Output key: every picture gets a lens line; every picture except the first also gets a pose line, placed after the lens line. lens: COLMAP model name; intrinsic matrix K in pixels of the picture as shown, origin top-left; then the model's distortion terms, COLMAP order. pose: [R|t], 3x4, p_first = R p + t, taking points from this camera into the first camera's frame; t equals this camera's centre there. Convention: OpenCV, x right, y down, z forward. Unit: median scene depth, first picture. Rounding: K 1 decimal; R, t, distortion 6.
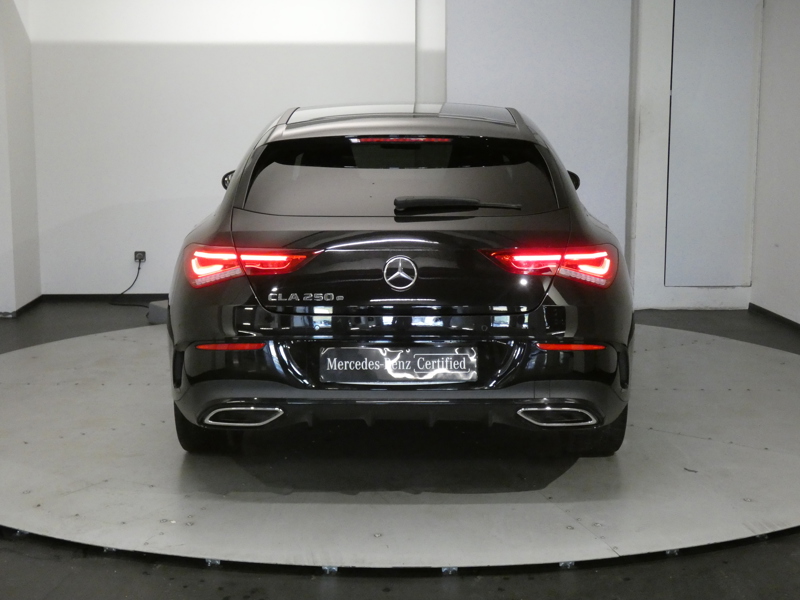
lens RADIAL K [[1208.5, 0, 396.1], [0, 1208.5, 300.7], [0, 0, 1]] dist [0.044627, 0.000000]
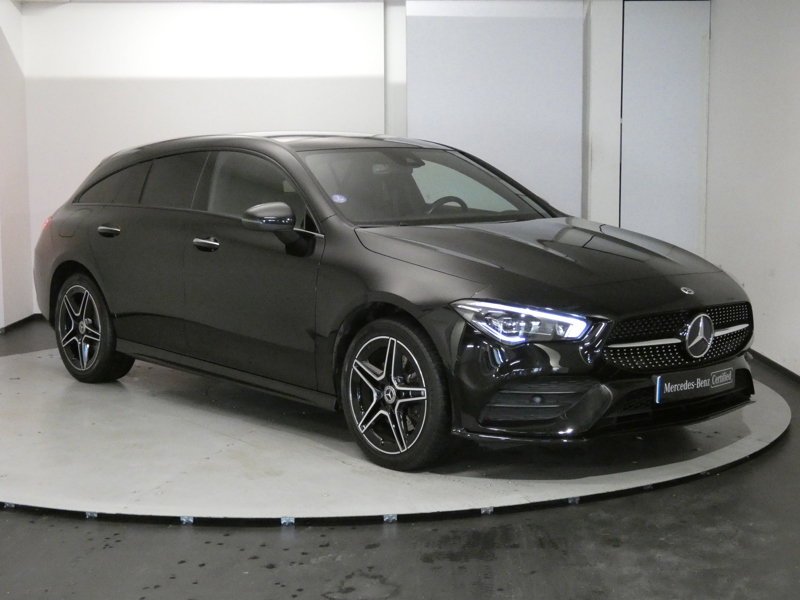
lens RADIAL K [[1274.8, 0, 404.1], [0, 1274.8, 298.0], [0, 0, 1]] dist [0.063733, 0.000000]
pose [[0.998276, 0.000114, -0.058695, 0.223232], [-0.002279, 0.999320, -0.036808, 0.048823], [0.058651, 0.036878, 0.997597, -0.233925]]
